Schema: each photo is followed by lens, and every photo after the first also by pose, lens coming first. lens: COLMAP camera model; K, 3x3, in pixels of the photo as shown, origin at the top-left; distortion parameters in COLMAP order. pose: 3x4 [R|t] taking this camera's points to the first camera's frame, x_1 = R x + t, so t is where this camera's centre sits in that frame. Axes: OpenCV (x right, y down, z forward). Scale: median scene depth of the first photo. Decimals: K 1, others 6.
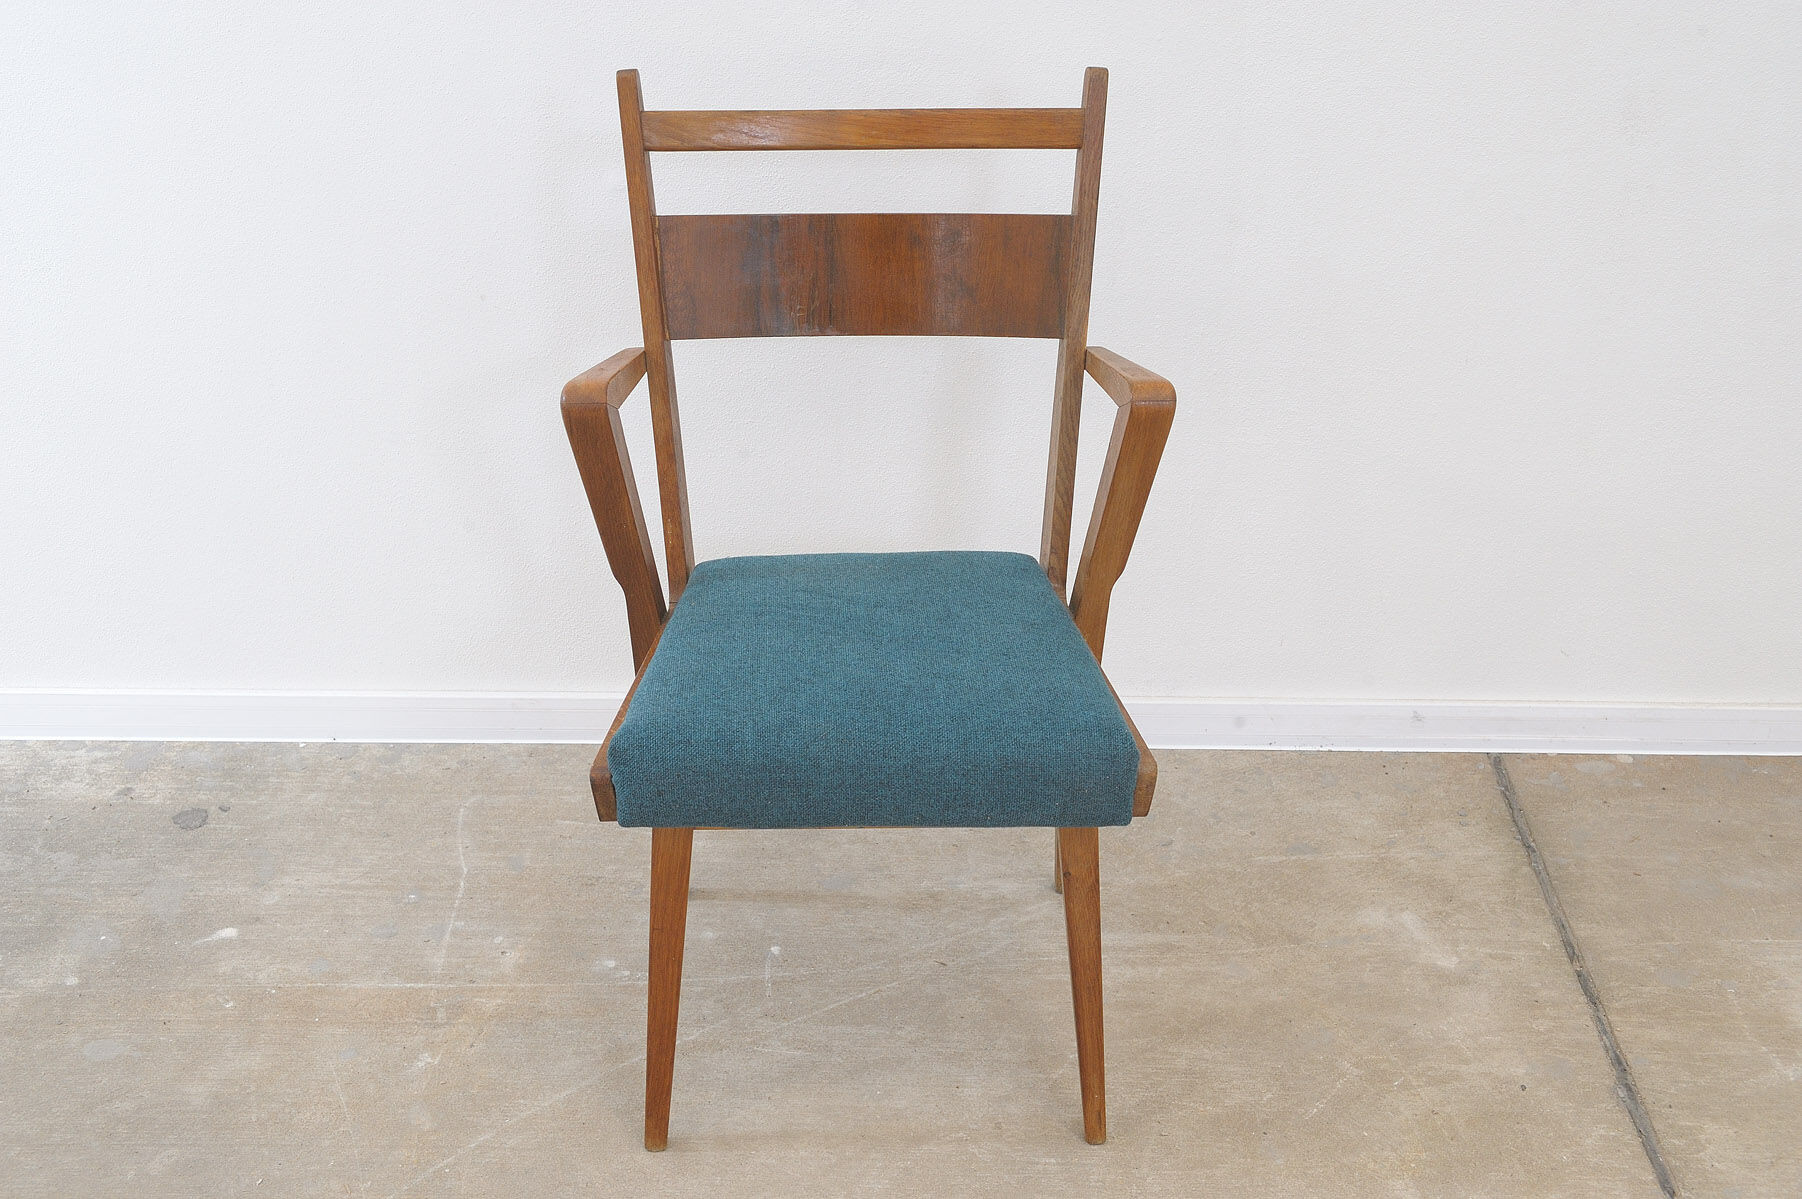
lens RADIAL K [[2375.8, 0, 901.0], [0, 2375.8, 599.5], [0, 0, 1]] dist [0.025030, 0.196854]
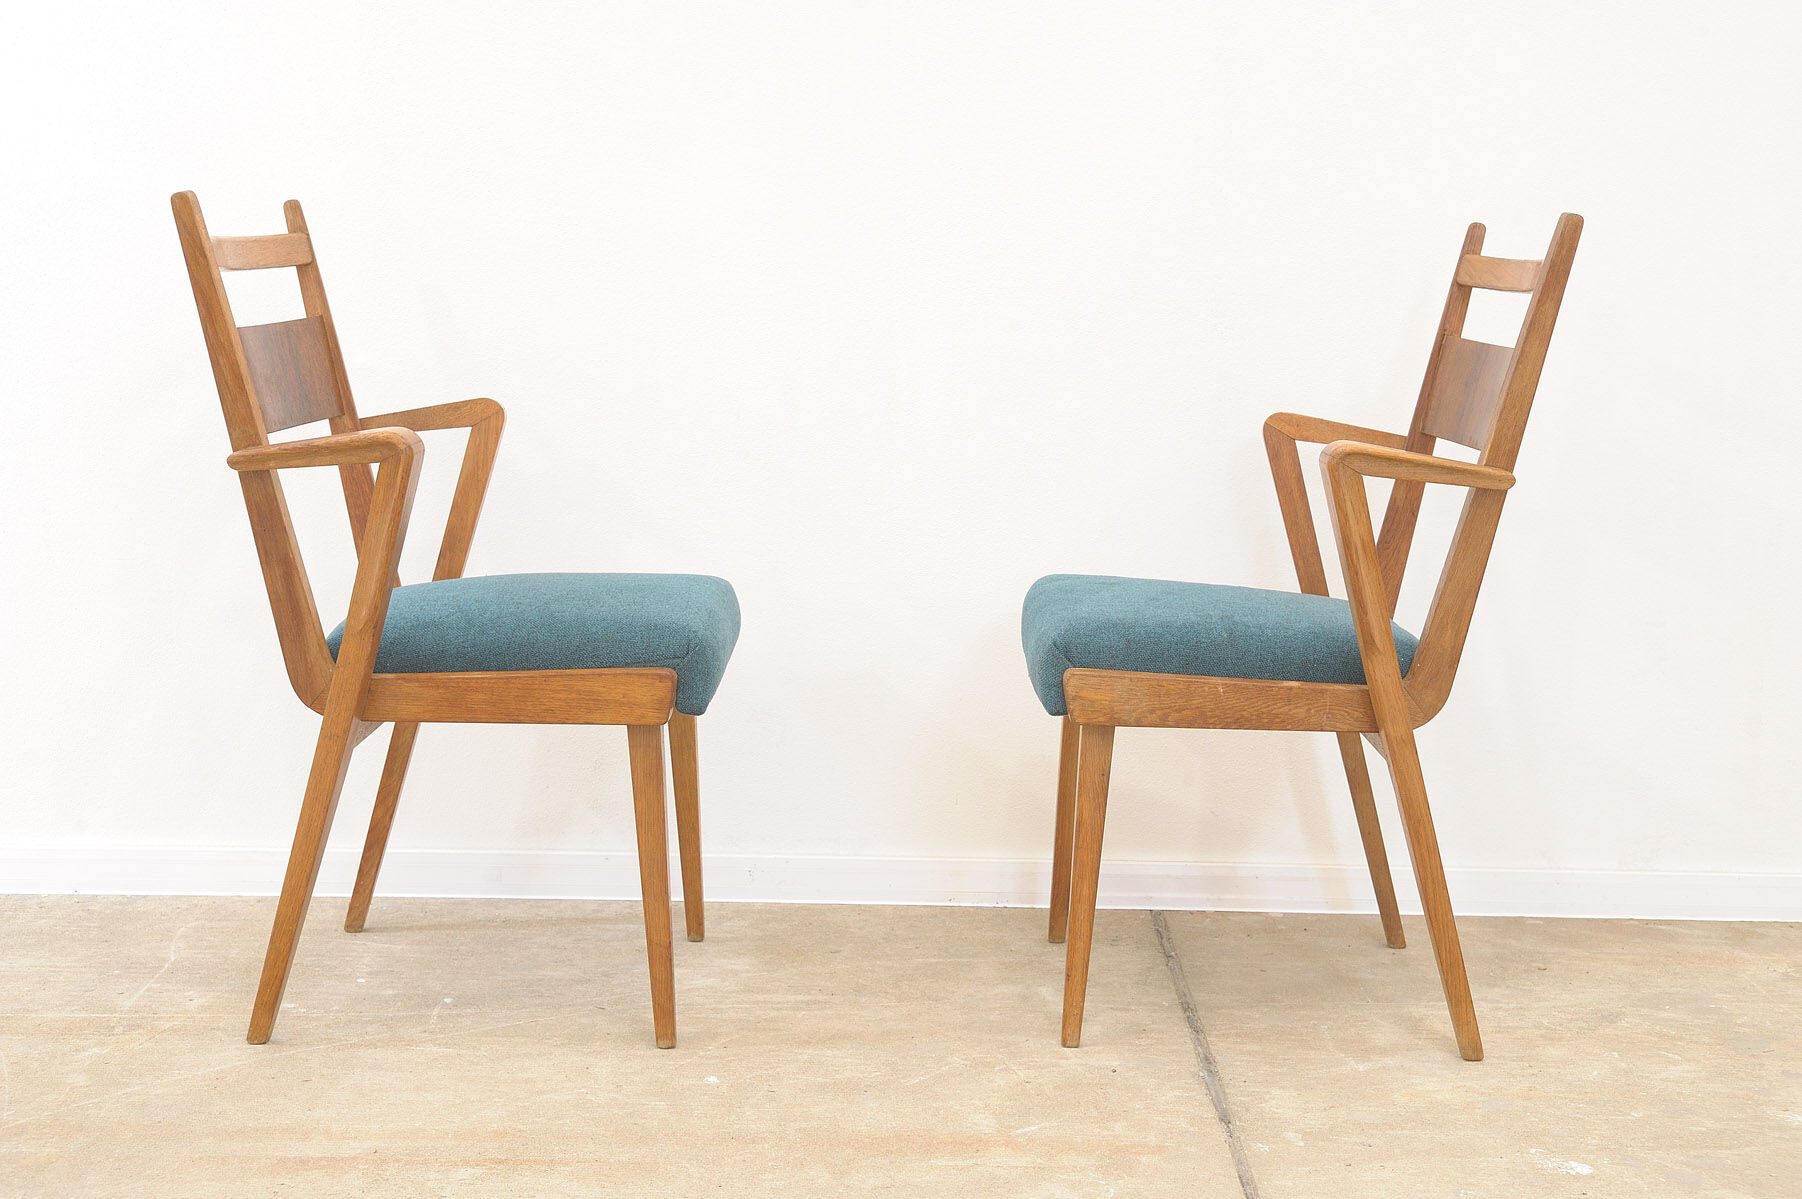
lens RADIAL K [[2423.9, 0, 901.0], [0, 2423.9, 599.5], [0, 0, 1]] dist [0.030677, 0.223704]
pose [[0.999911, 0.009762, 0.009076, 0.139263], [-0.006364, 0.947907, -0.318485, 0.322655], [-0.011712, 0.318399, 0.947884, -0.099246]]
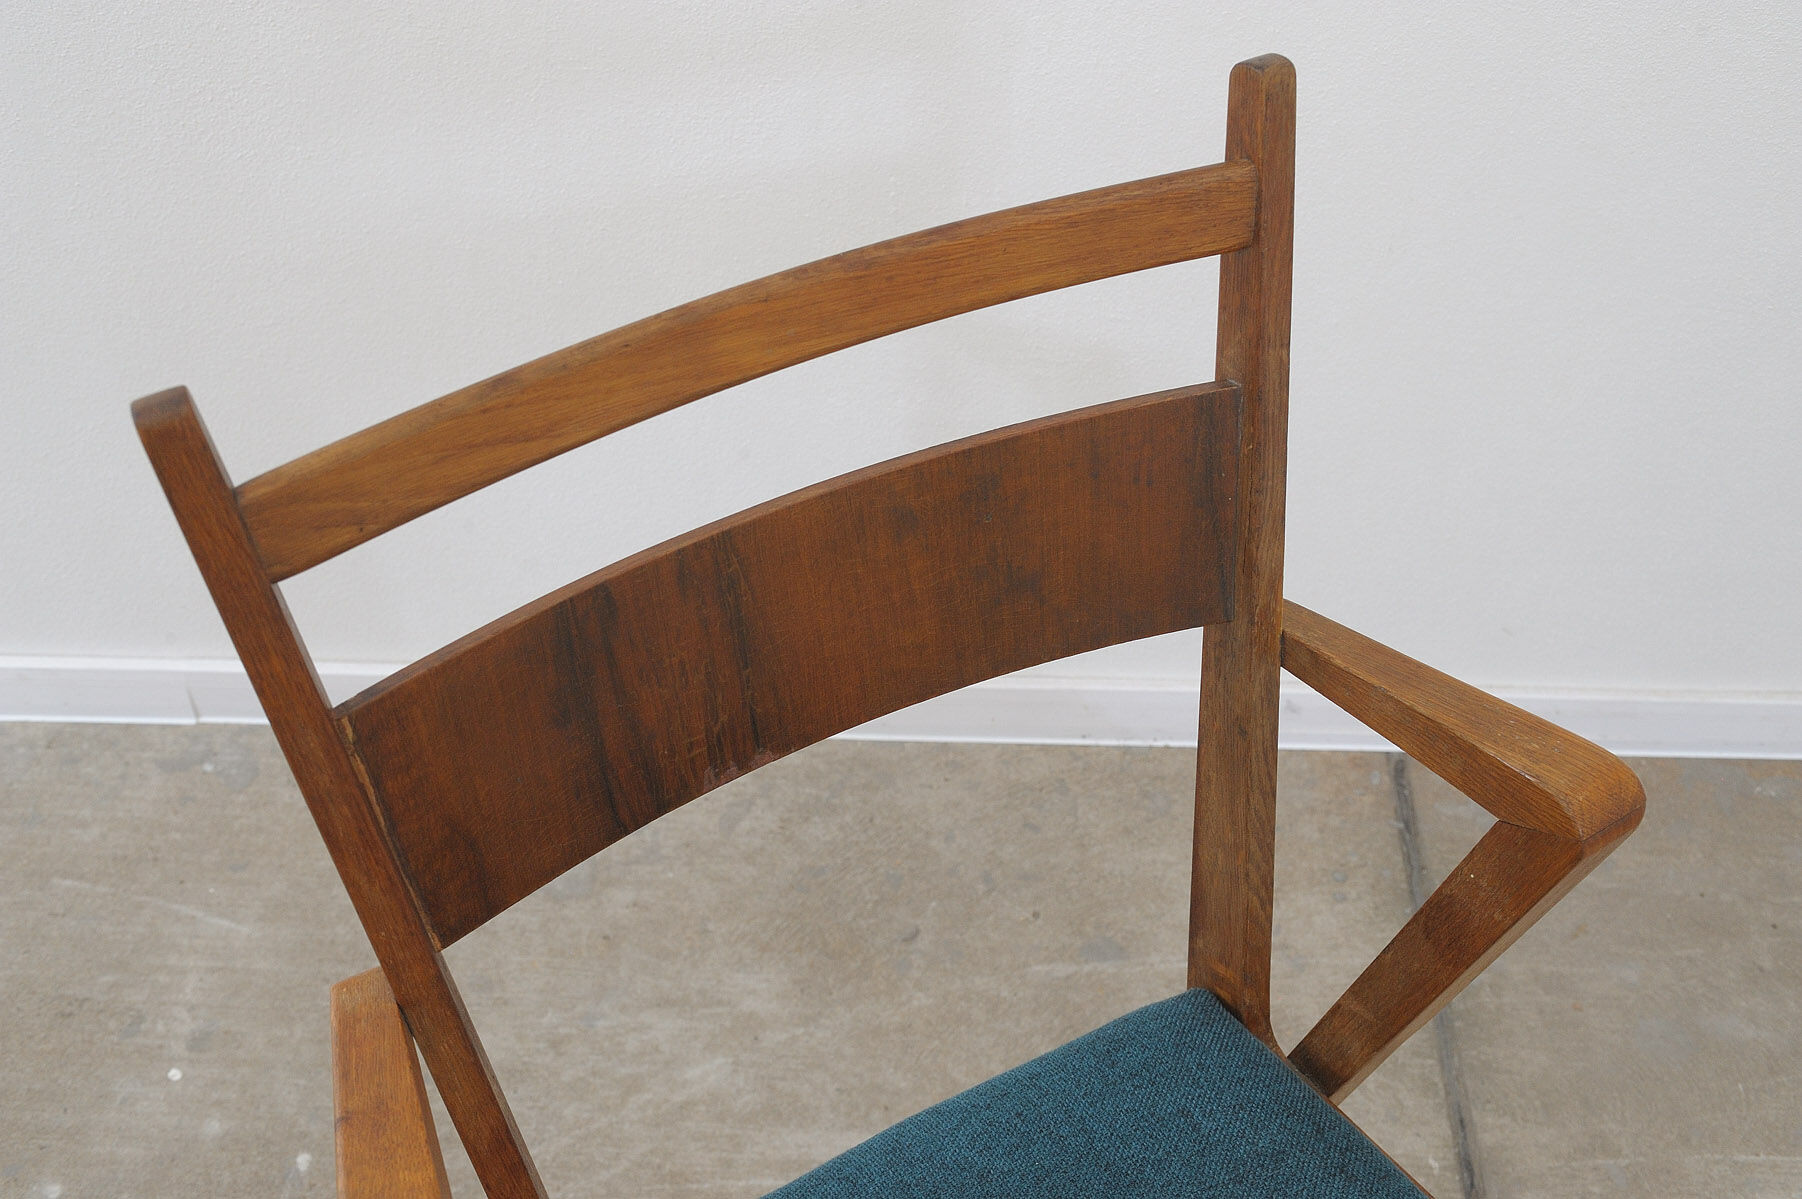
lens RADIAL K [[2051.7, 0, 901.0], [0, 2051.7, 599.5], [0, 0, 1]] dist [-0.035218, 0.148796]
pose [[0.999741, 0.011047, -0.019878, 0.128578], [-0.004862, 0.957707, 0.287705, -0.177172], [0.022216, -0.287534, 0.957513, 0.483713]]
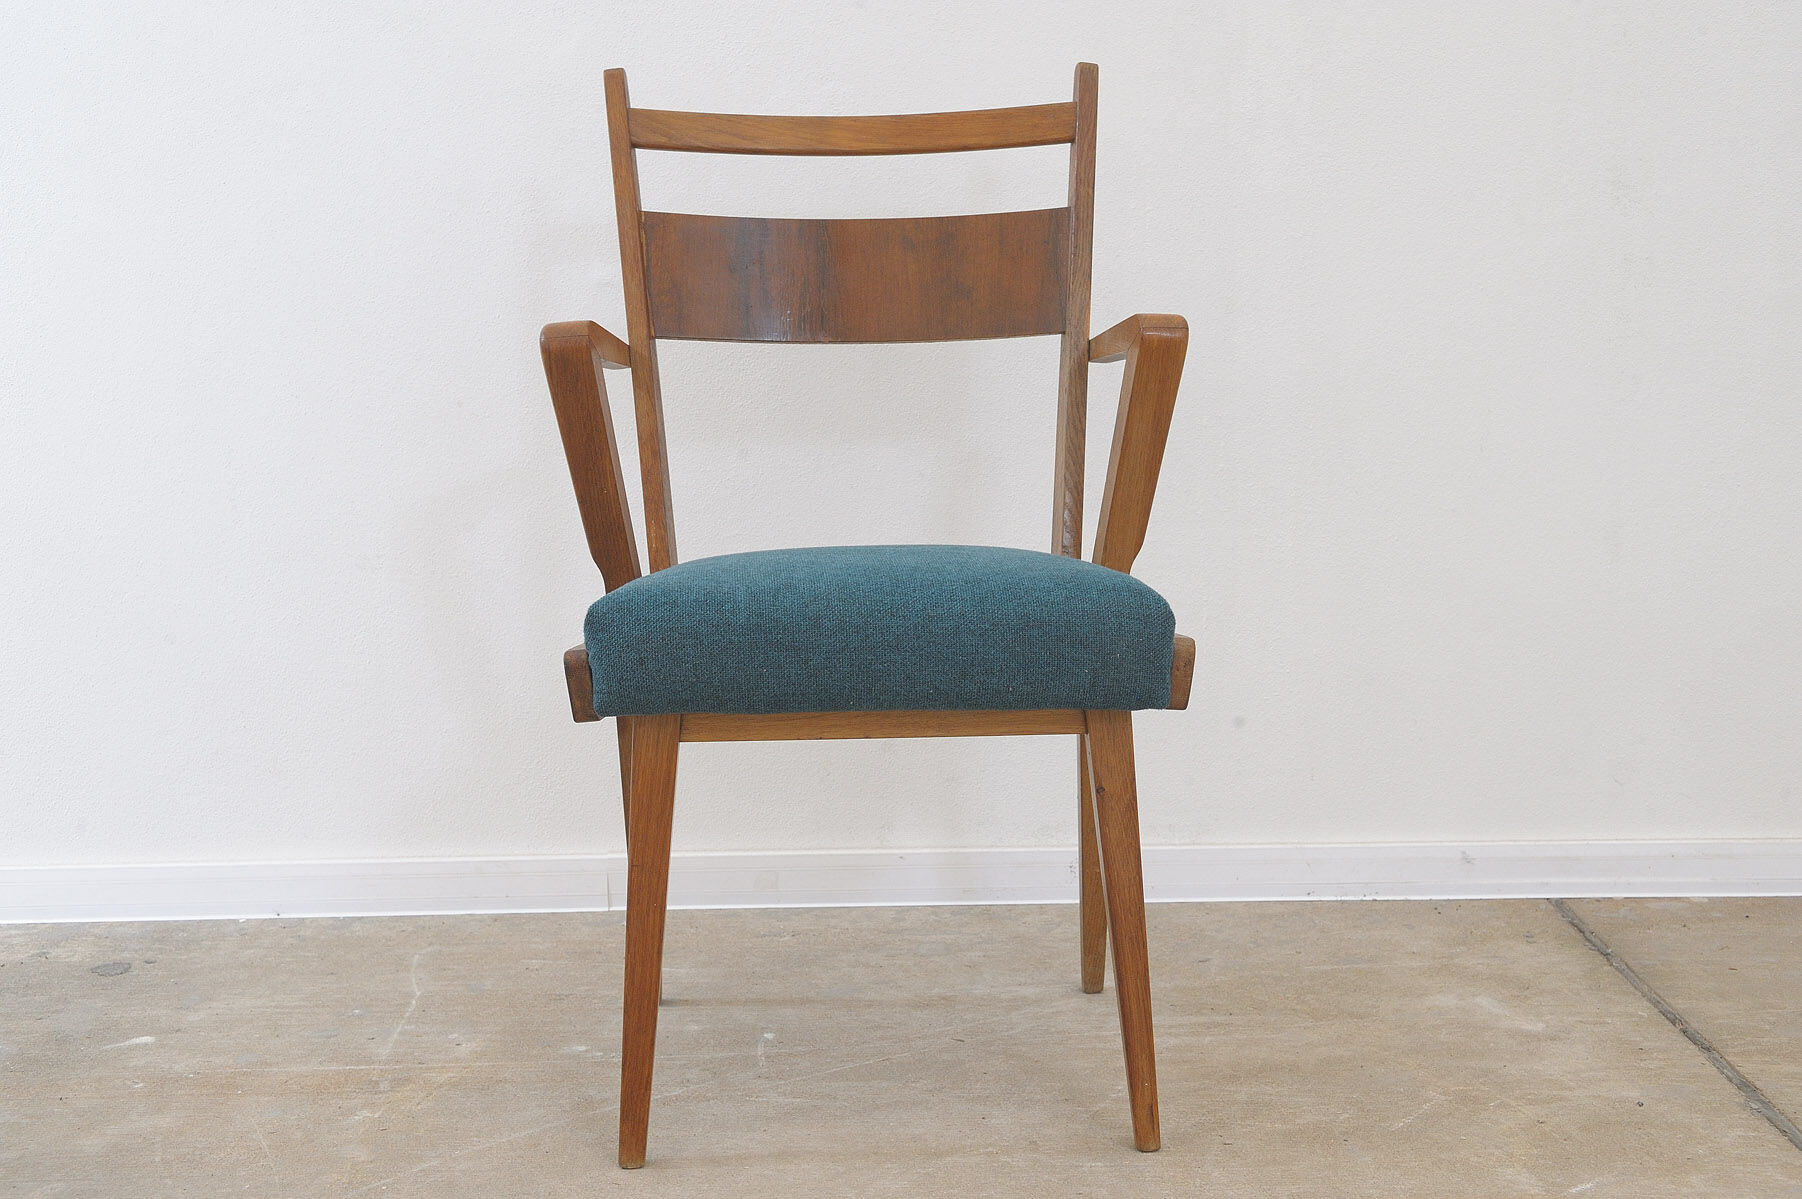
lens RADIAL K [[2375.8, 0, 901.0], [0, 2375.8, 599.5], [0, 0, 1]] dist [0.025030, 0.196854]
pose [[0.999667, -0.021783, 0.013833, -0.012656], [0.025044, 0.948192, -0.316711, 0.273008], [-0.006218, 0.316952, 0.948421, 0.114524]]
